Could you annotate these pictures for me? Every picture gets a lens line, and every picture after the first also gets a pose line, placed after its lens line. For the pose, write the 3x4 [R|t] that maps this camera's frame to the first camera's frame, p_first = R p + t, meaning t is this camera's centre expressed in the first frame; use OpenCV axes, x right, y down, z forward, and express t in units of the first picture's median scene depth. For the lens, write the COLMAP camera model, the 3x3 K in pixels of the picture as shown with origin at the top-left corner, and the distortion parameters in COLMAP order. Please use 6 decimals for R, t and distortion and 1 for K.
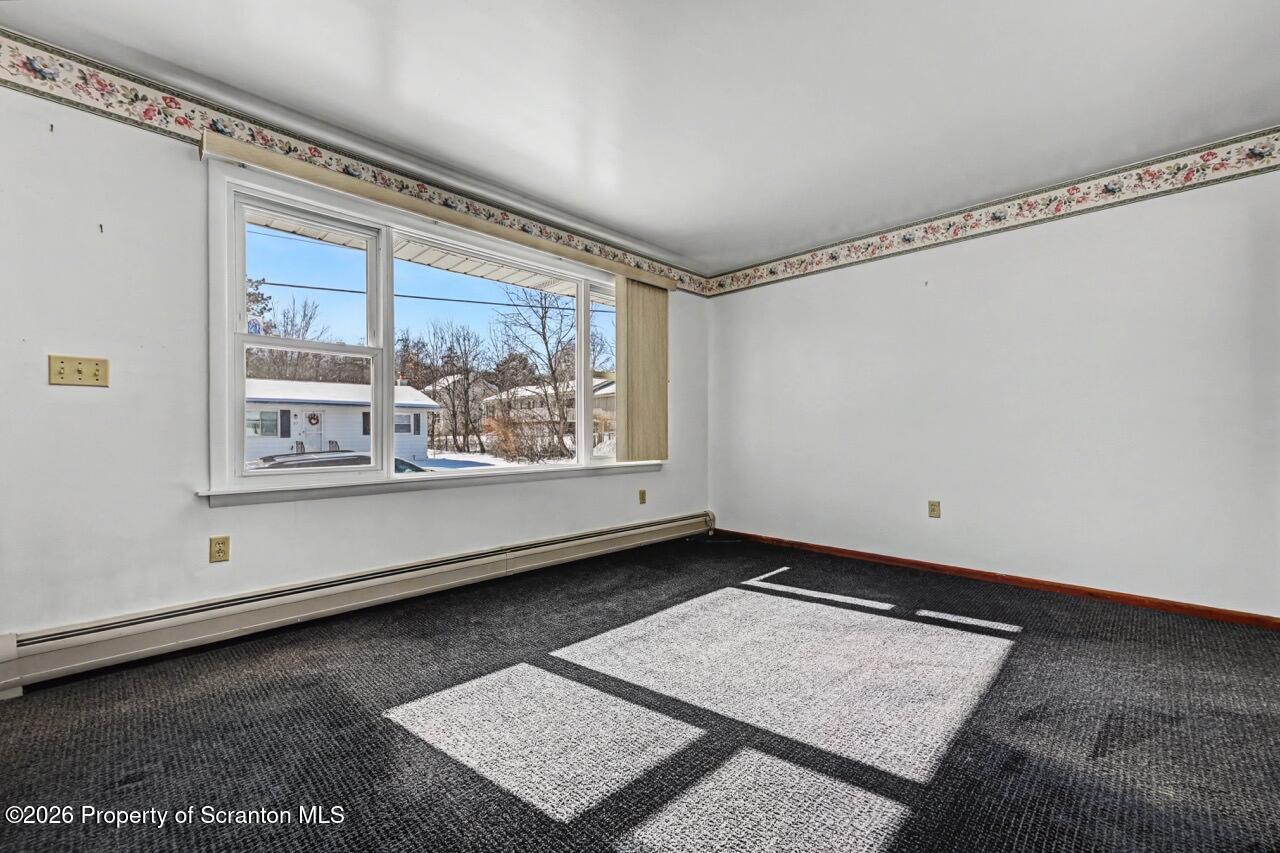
lens RADIAL K [[524.1, 0, 640.0], [0, 524.1, 433.7], [0, 0, 1]] dist [-0.001943, -0.000169]
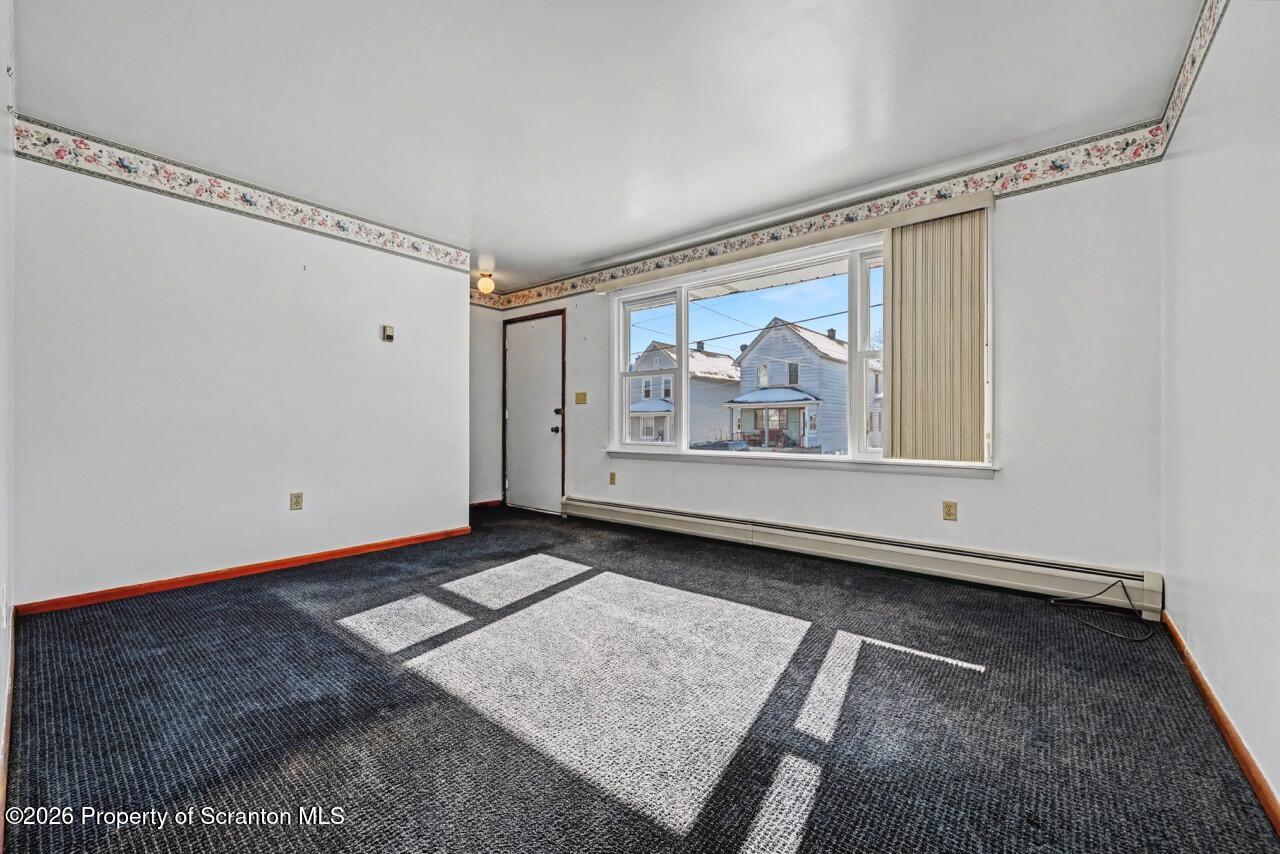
lens RADIAL K [[505.9, 0, 638.4], [0, 505.9, 423.8], [0, 0, 1]] dist [-0.001586, -0.000350]
pose [[0.080717, 0.000657, -0.996737, 0.994629], [-0.004245, 0.999991, 0.000316, 0.002820], [0.996728, 0.004205, 0.080719, 0.770759]]
